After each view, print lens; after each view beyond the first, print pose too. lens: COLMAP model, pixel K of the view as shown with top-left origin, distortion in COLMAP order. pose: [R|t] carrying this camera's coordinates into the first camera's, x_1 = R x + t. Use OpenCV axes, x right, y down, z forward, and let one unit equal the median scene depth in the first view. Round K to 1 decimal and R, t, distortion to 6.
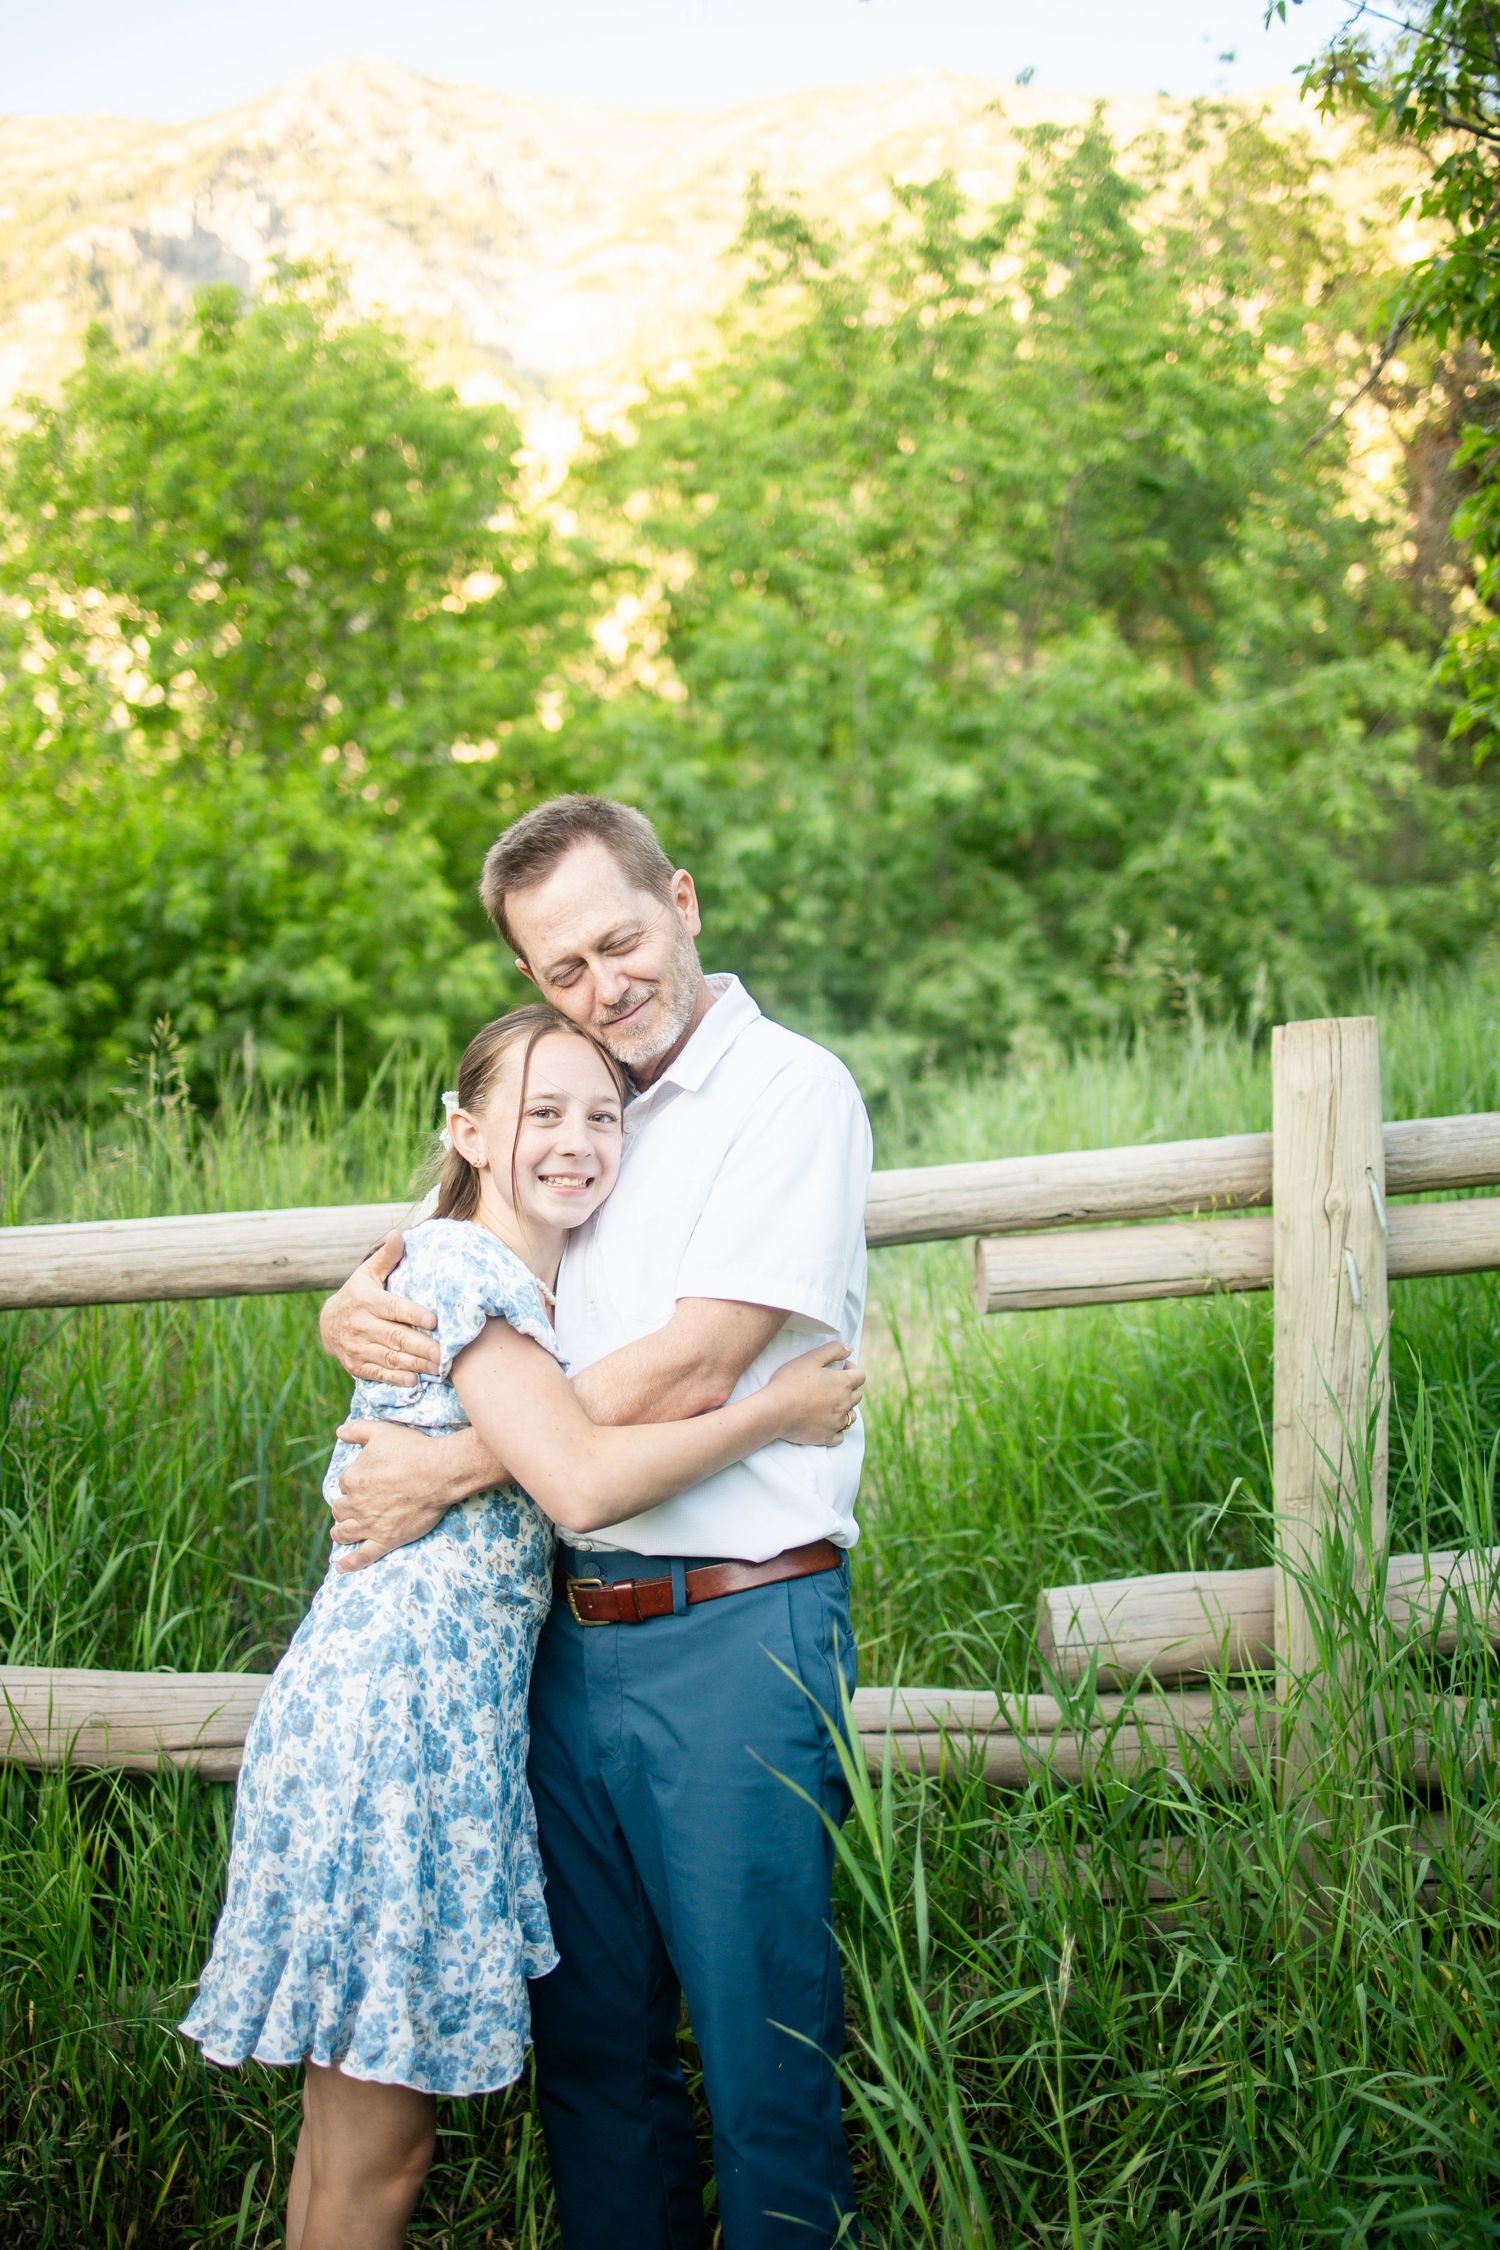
lens RADIAL K [[2236.7, 0, 737.7], [0, 2236.7, 1119.1], [0, 0, 1]] dist [-0.056315, 0.000000]
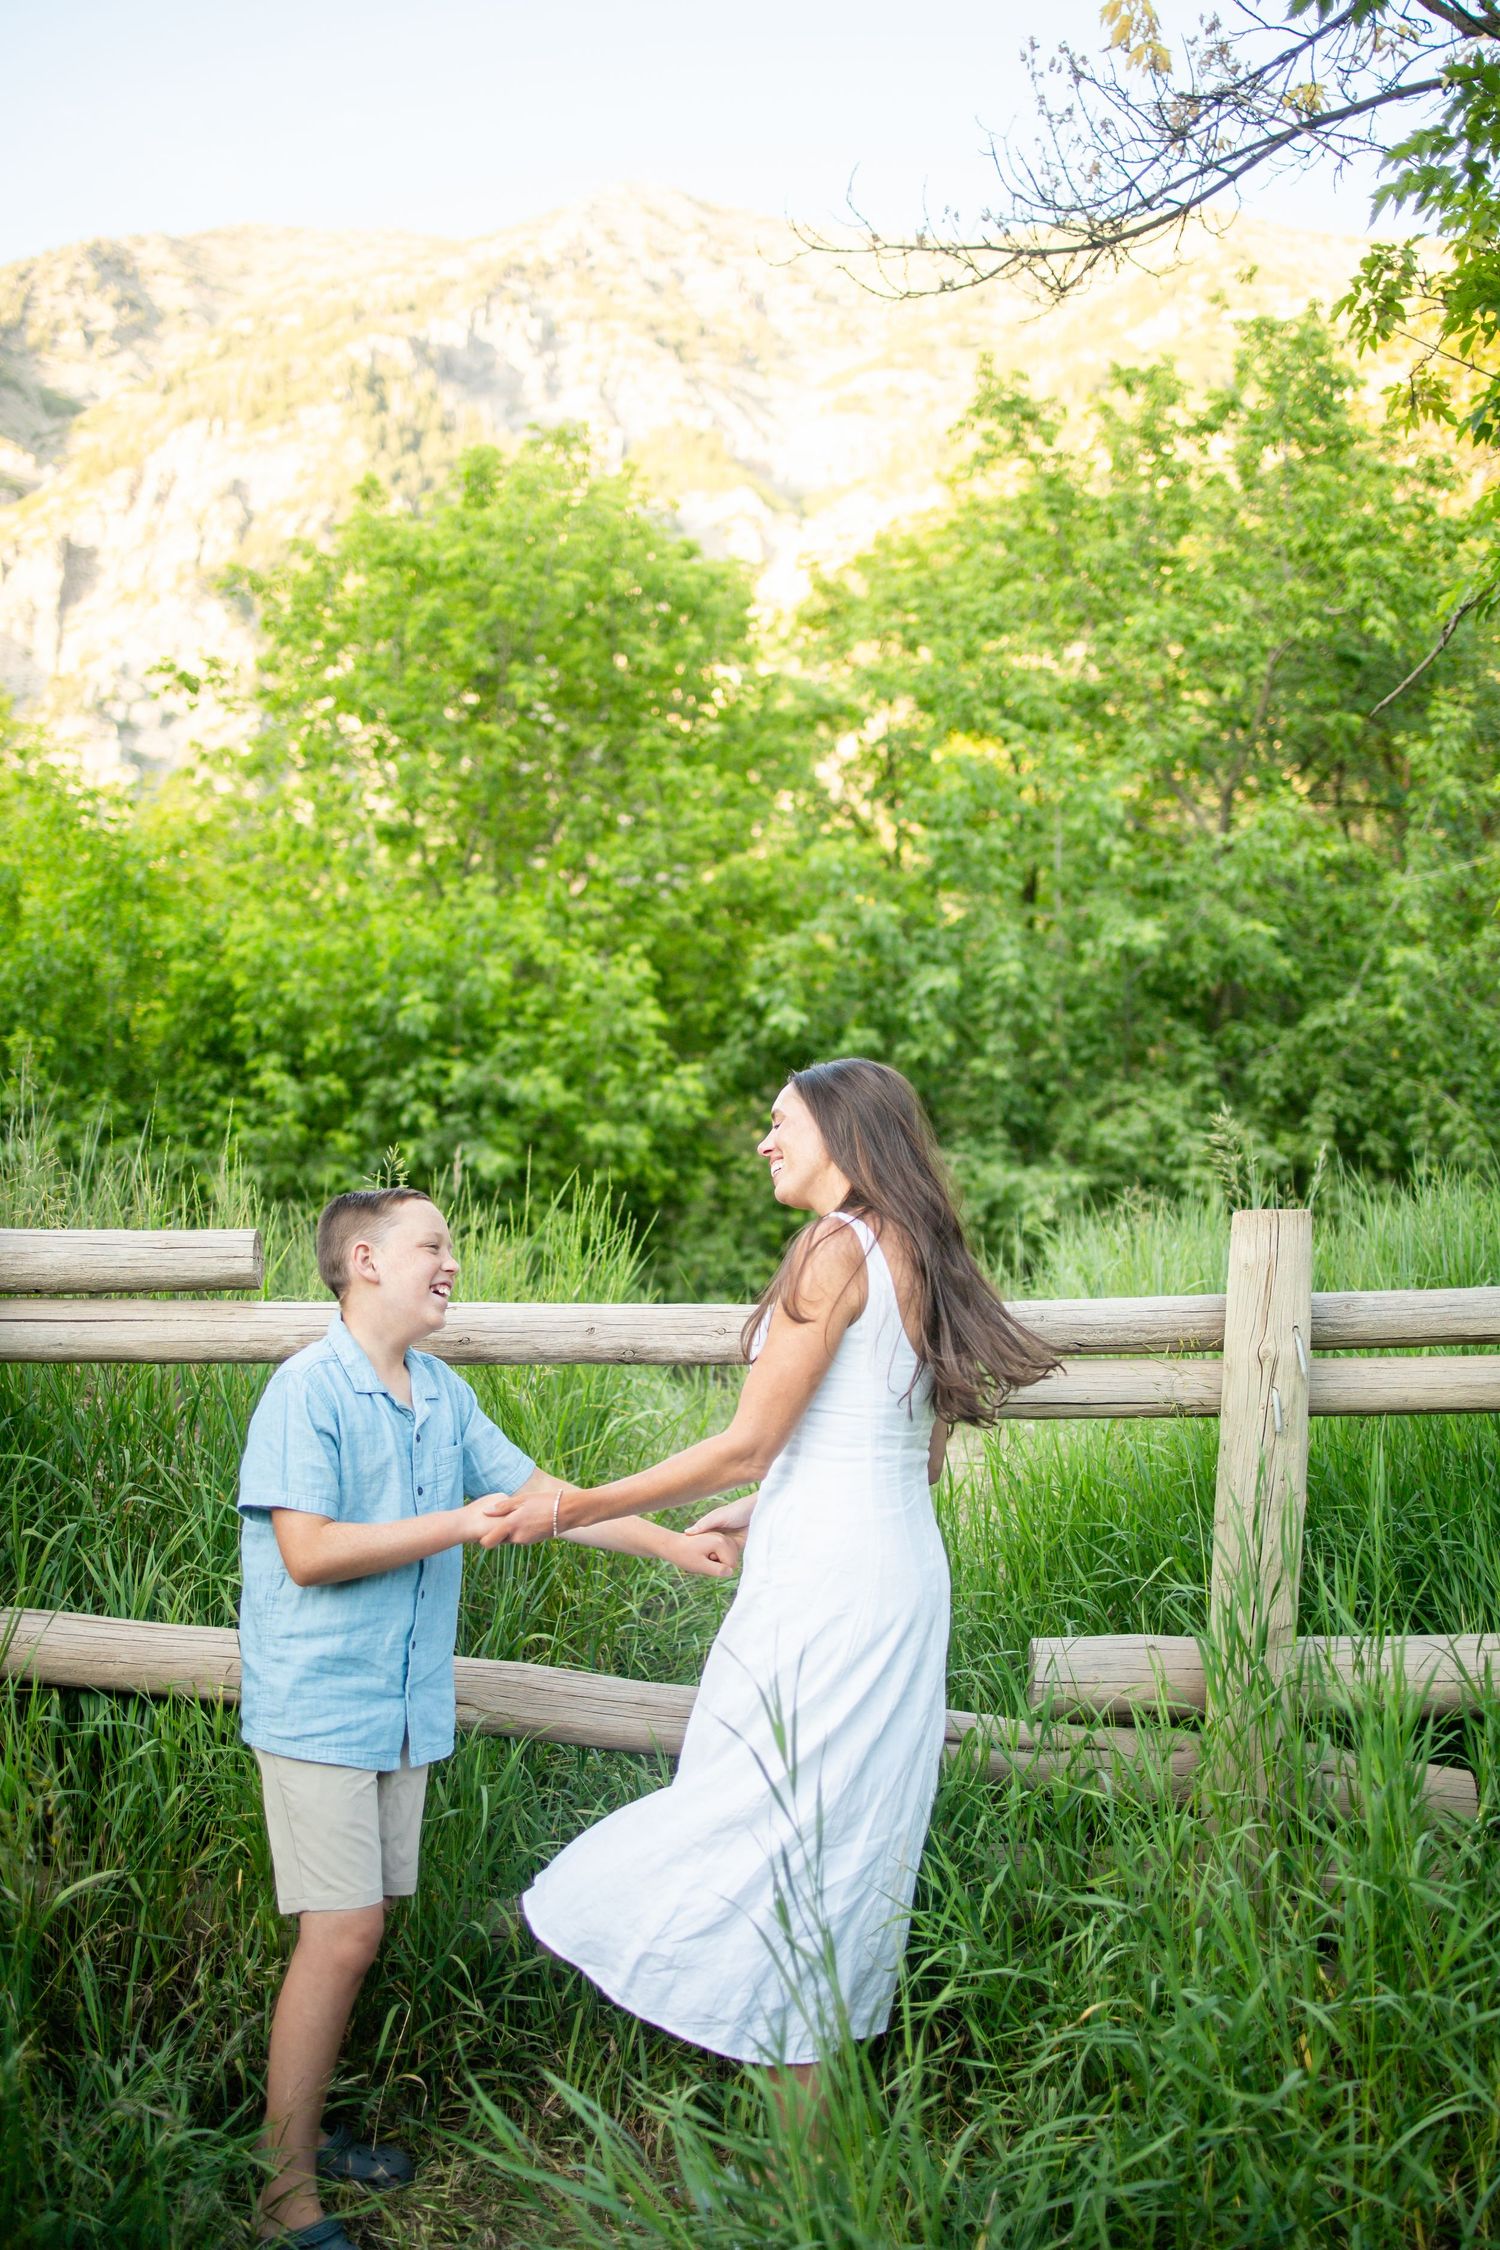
lens RADIAL K [[2236.7, 0, 749.2], [0, 2236.7, 1124.7], [0, 0, 1]] dist [-0.056315, 0.000000]
pose [[0.993960, 0.060632, -0.091473, 0.016025], [-0.064779, 0.996970, -0.043062, -0.003810], [0.088584, 0.048728, 0.994876, -0.064975]]
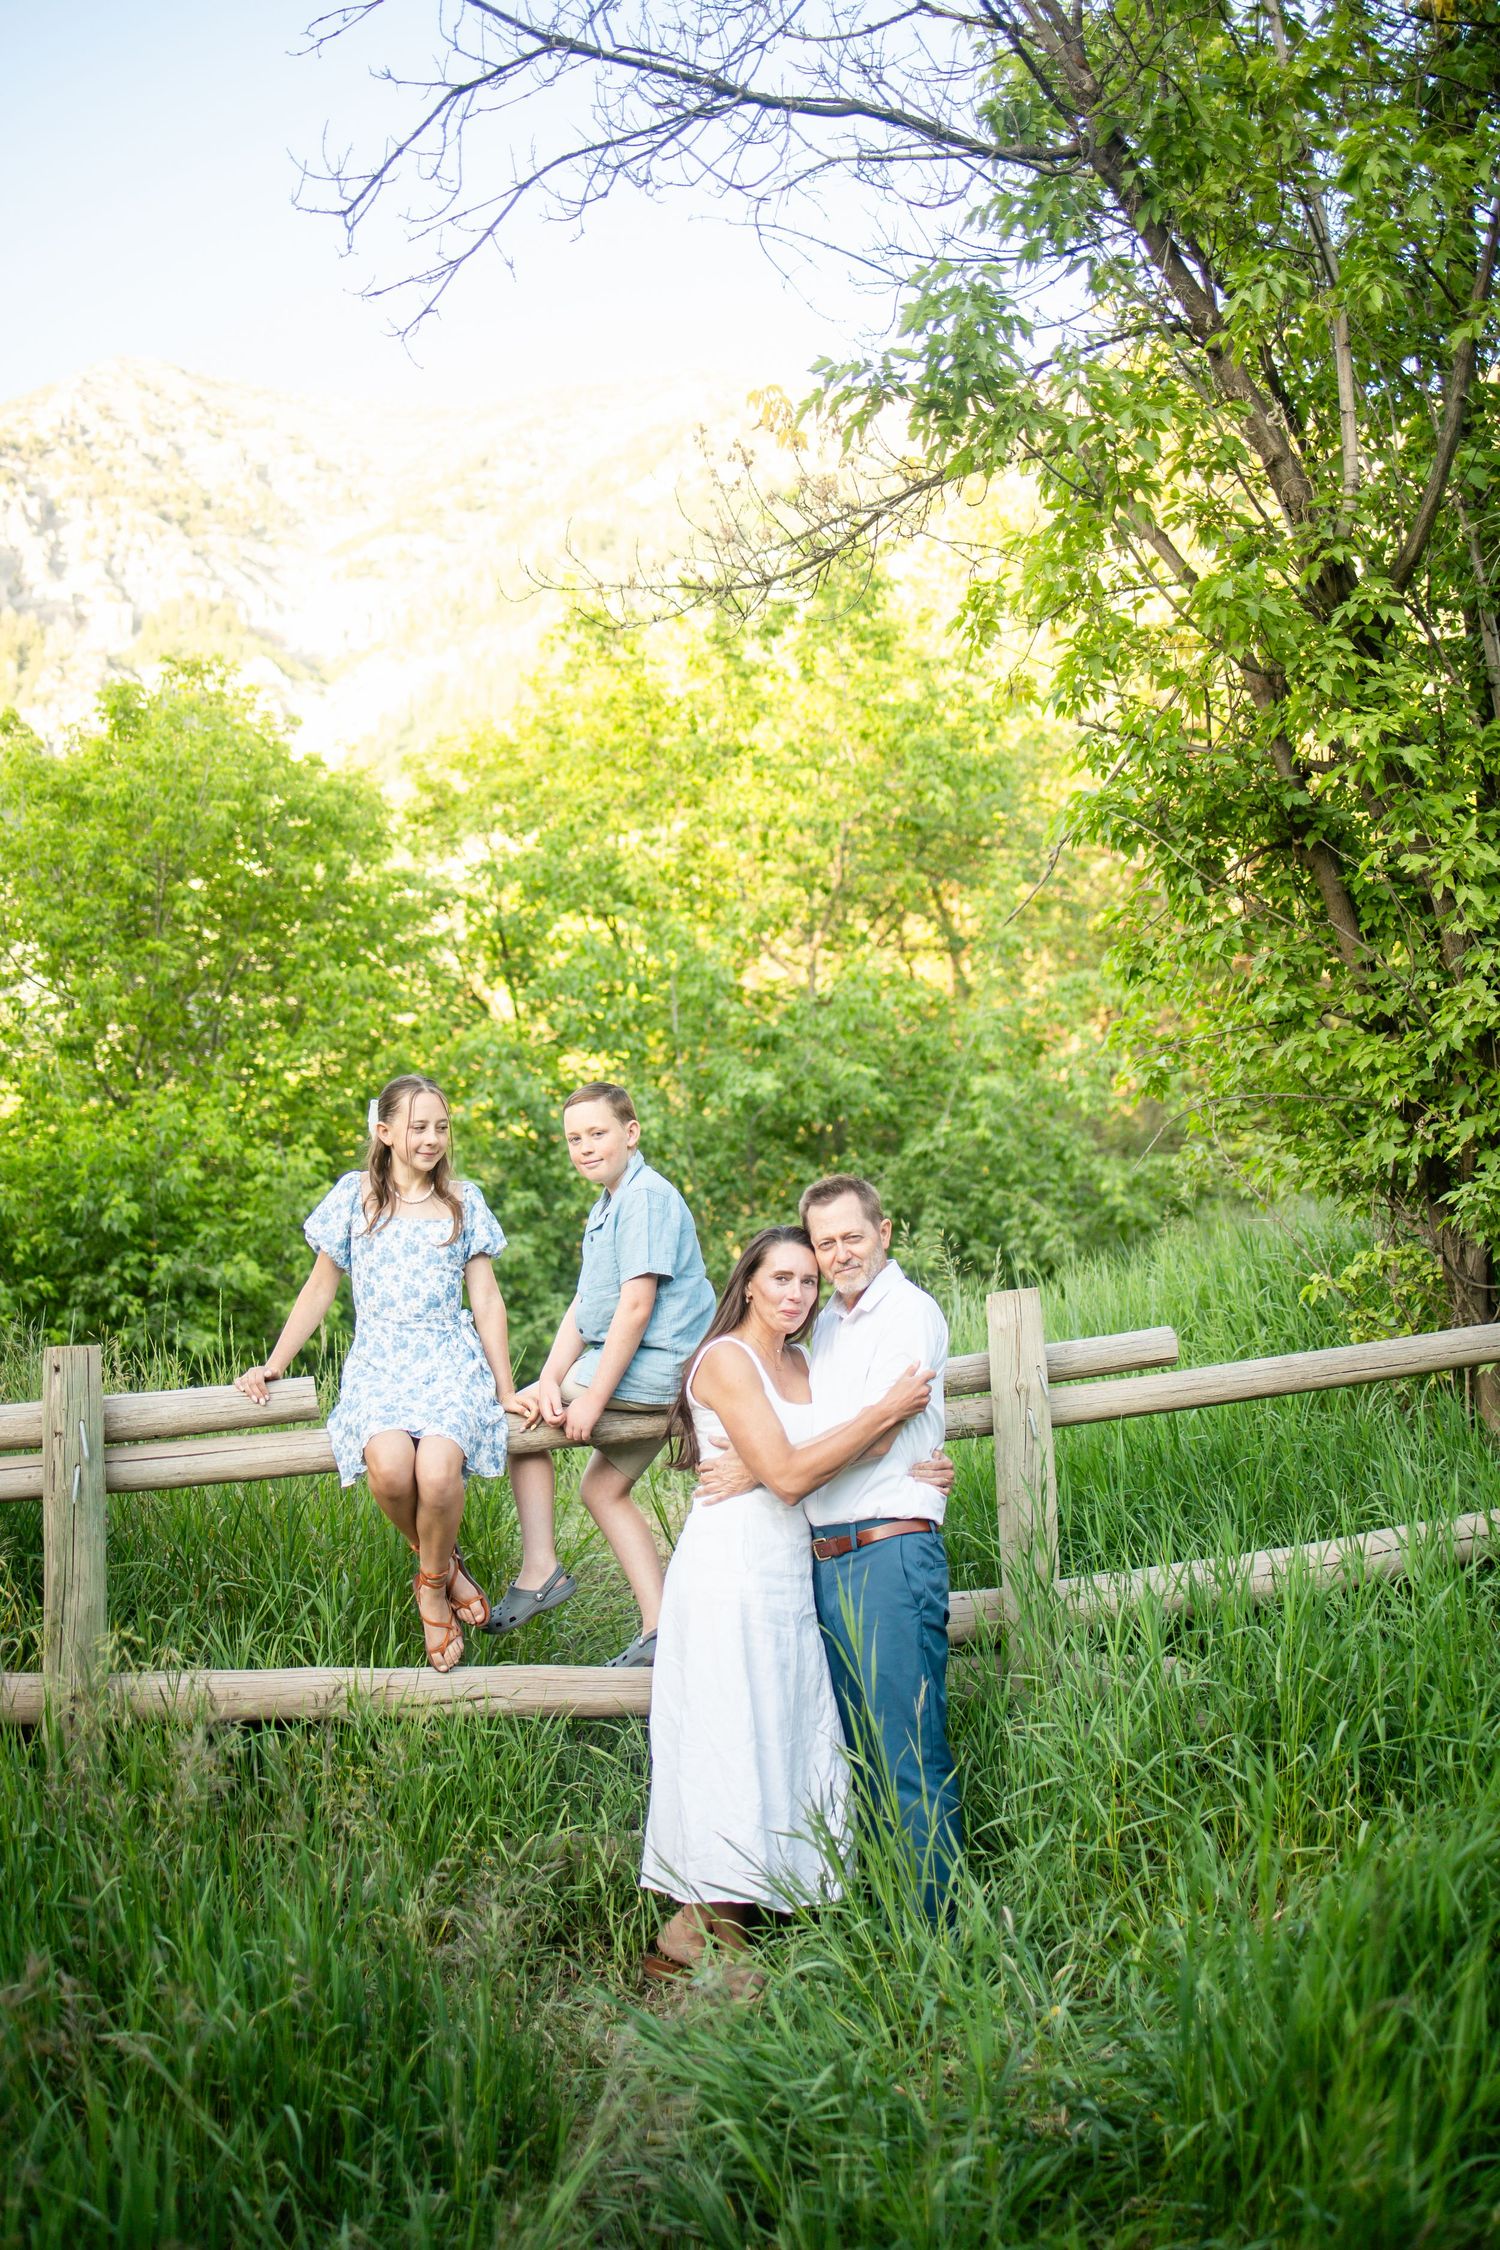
lens RADIAL K [[2236.7, 0, 751.6], [0, 2236.7, 1188.9], [0, 0, 1]] dist [-0.056315, 0.000000]
pose [[0.994224, -0.032769, 0.102204, -0.032346], [0.041354, 0.995688, -0.083037, 0.003943], [-0.099042, 0.086784, 0.991292, -0.186403]]
